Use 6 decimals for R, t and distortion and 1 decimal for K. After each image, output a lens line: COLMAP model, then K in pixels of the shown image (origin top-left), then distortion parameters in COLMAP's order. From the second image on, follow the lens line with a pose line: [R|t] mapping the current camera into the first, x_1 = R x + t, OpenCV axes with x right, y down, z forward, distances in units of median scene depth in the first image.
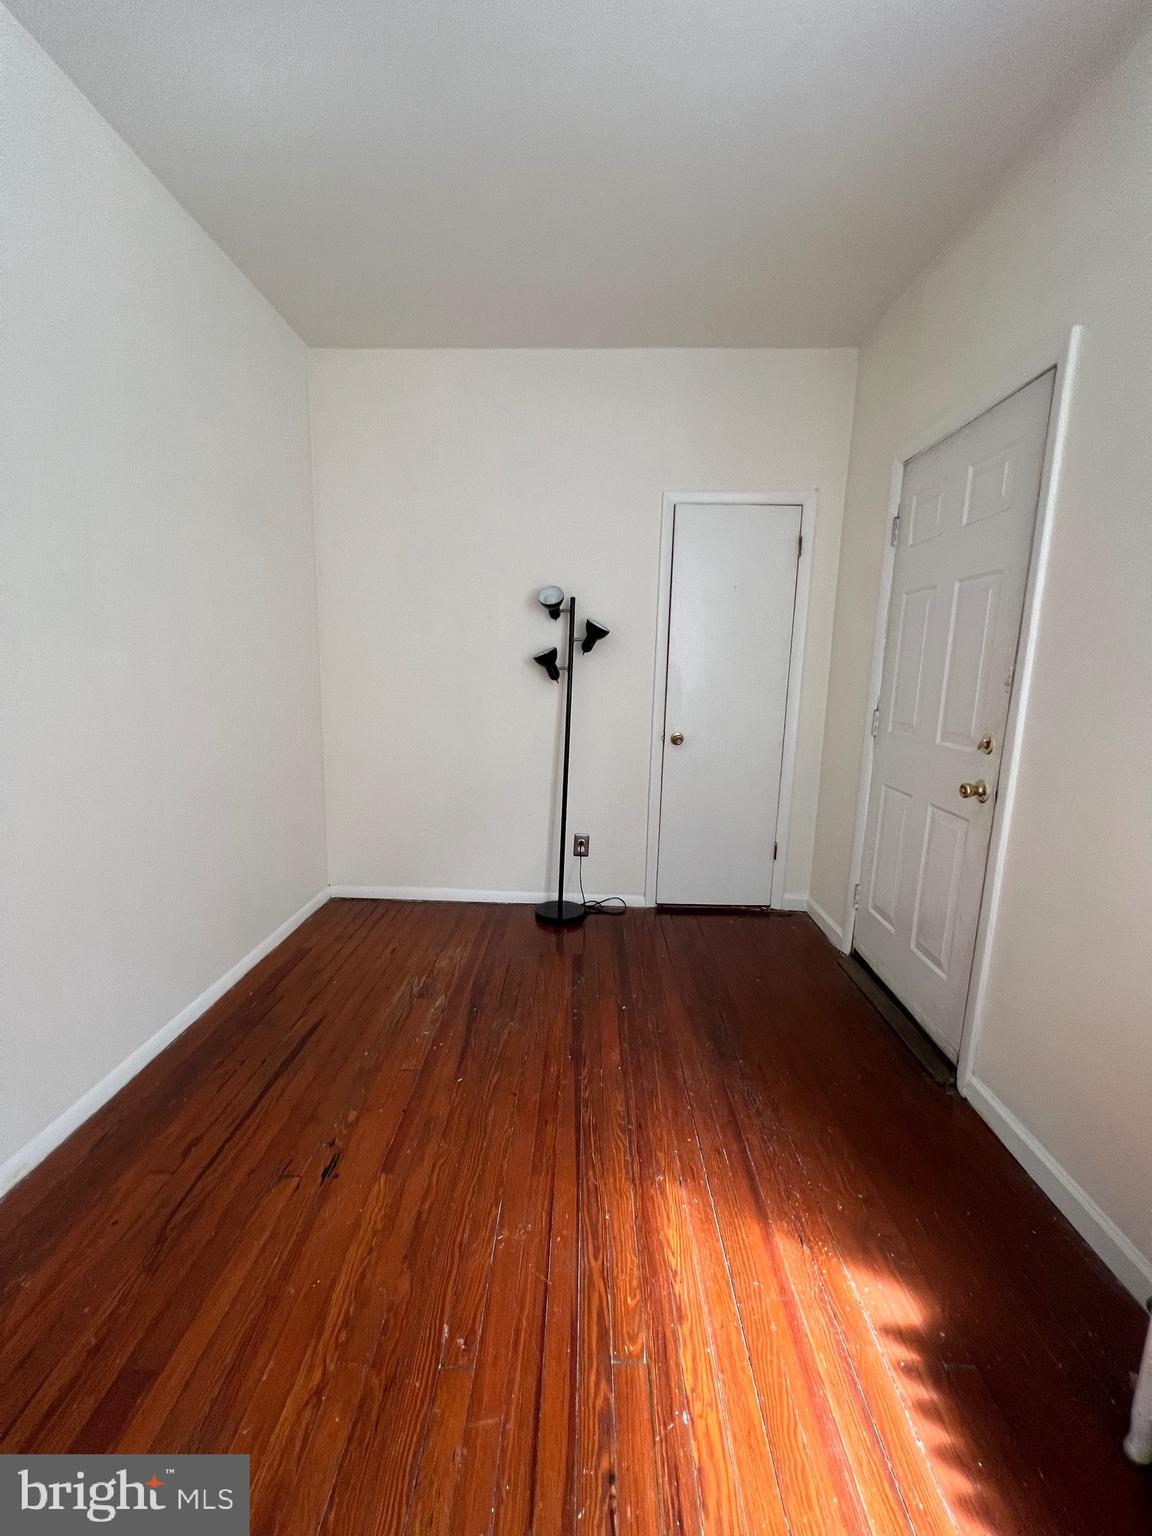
lens RADIAL K [[616.3, 0, 572.5], [0, 616.3, 765.5], [0, 0, 1]] dist [-0.001138, 0.000437]
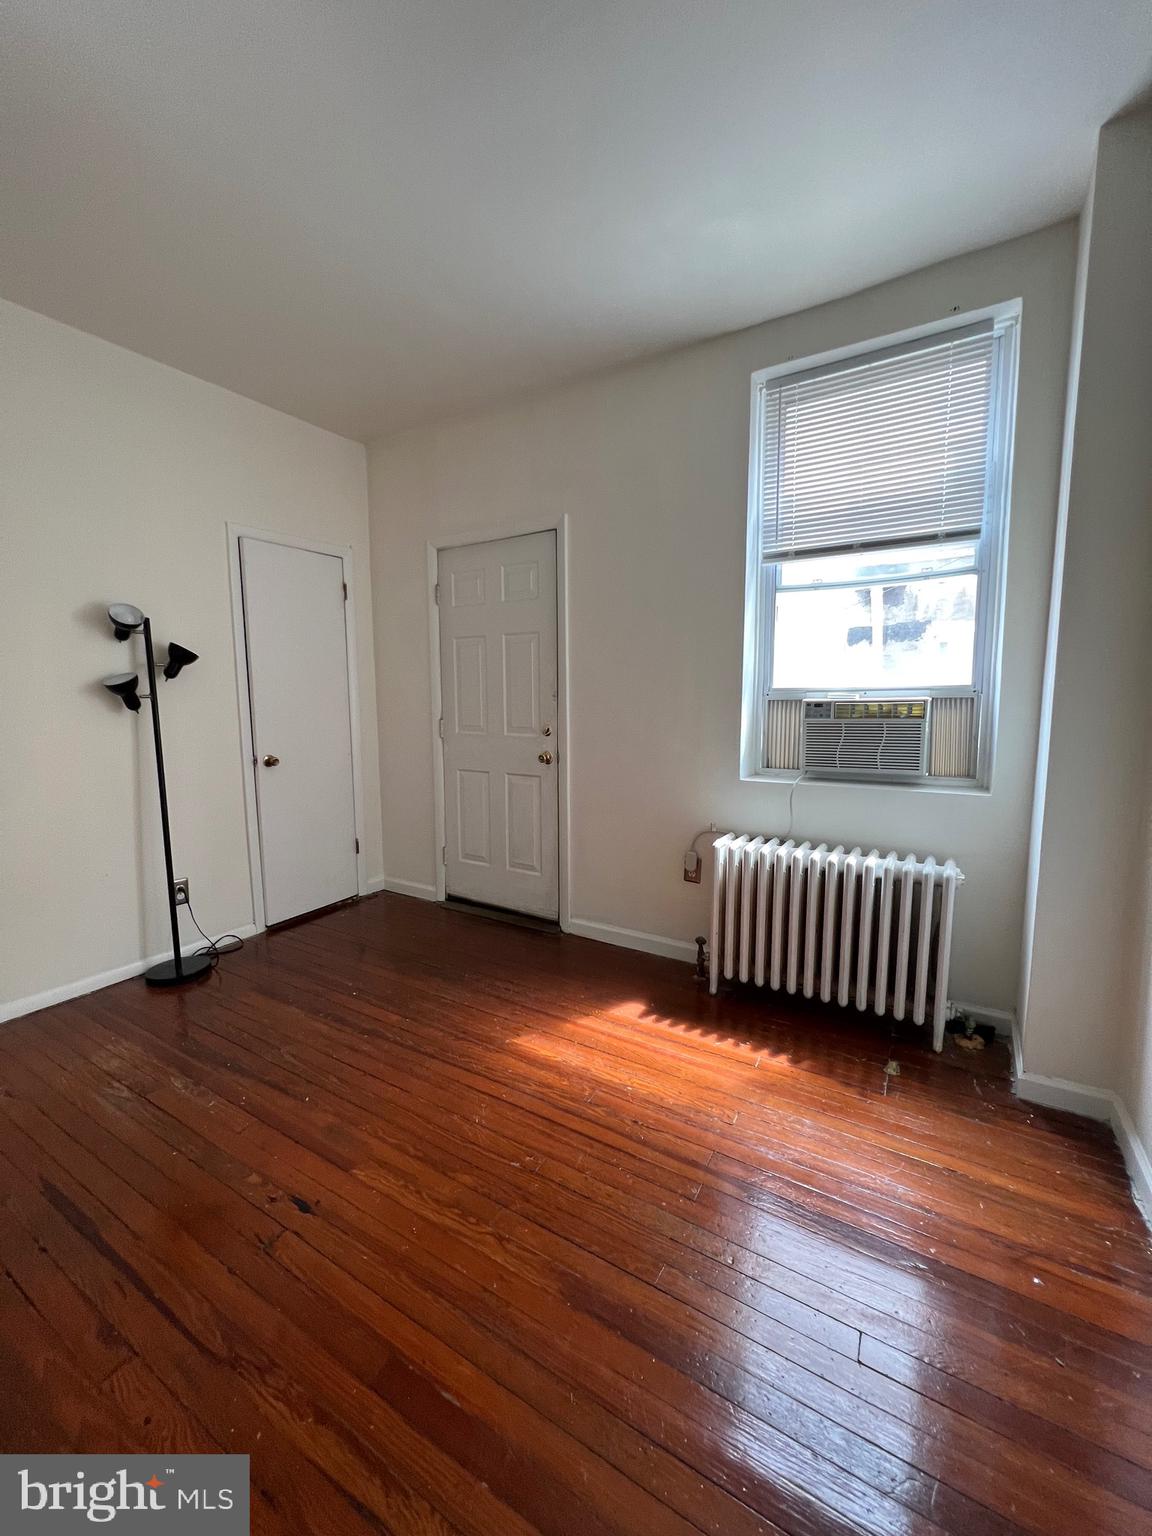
lens RADIAL K [[616.3, 0, 577.8], [0, 616.3, 766.0], [0, 0, 1]] dist [-0.001138, 0.000437]
pose [[0.492884, -0.123653, 0.861264, -0.661348], [0.157269, 0.986207, 0.051590, -0.009796], [-0.855764, 0.110022, 0.505532, 0.041408]]
